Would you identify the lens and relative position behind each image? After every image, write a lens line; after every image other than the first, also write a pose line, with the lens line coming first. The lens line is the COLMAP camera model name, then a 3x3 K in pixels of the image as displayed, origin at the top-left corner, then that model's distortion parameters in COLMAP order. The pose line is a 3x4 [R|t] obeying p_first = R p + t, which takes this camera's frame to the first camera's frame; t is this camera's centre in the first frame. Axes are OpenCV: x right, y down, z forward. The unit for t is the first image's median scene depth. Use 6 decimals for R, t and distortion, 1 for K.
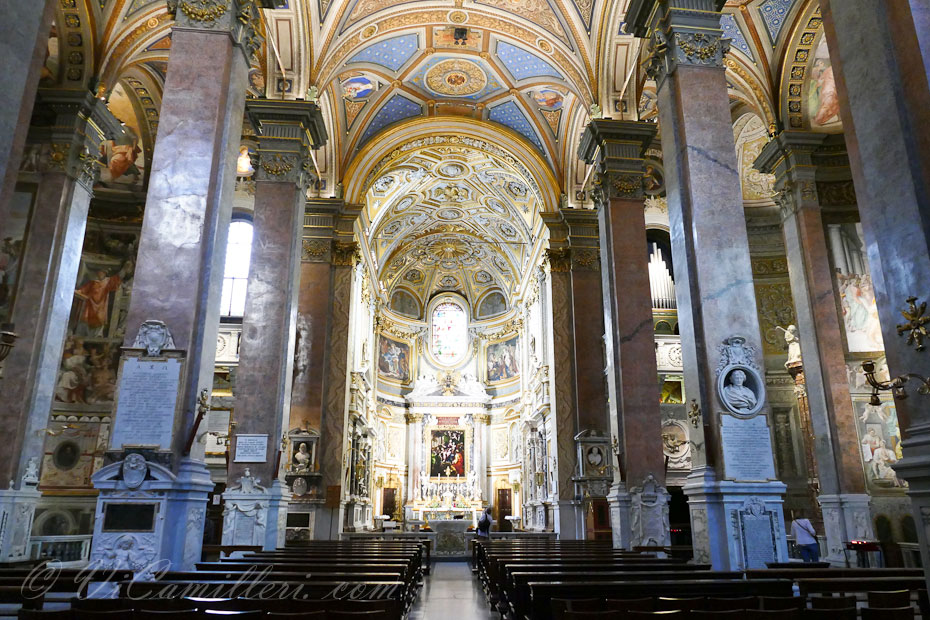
lens RADIAL K [[659.2, 0, 467.8], [0, 659.2, 309.3], [0, 0, 1]] dist [-0.030021, 0.016315]
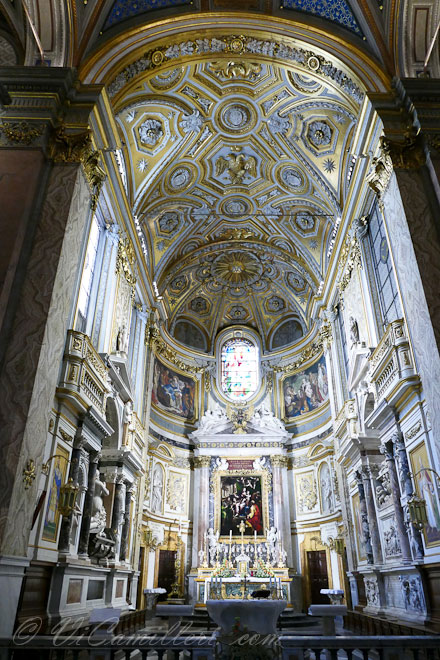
lens RADIAL K [[467.8, 0, 224.4], [0, 467.8, 330.4], [0, 0, 1]] dist [-0.030021, 0.016315]
pose [[0.997628, -0.032800, -0.060513, -0.009600], [0.020219, 0.980019, -0.197872, 0.121569], [0.065794, 0.196180, 0.978358, 0.396905]]
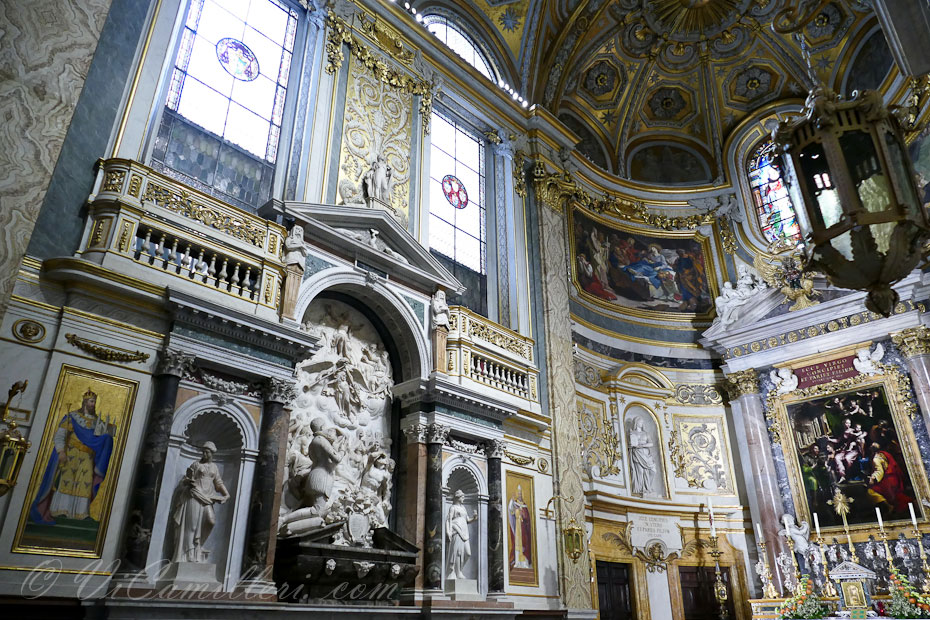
lens RADIAL K [[659.2, 0, 464.5], [0, 659.2, 301.7], [0, 0, 1]] dist [-0.030021, 0.016315]
pose [[0.696380, -0.321001, -0.641882, 0.080160], [0.214056, 0.946587, -0.241151, 0.180336], [0.685007, 0.030534, 0.727896, 0.595968]]
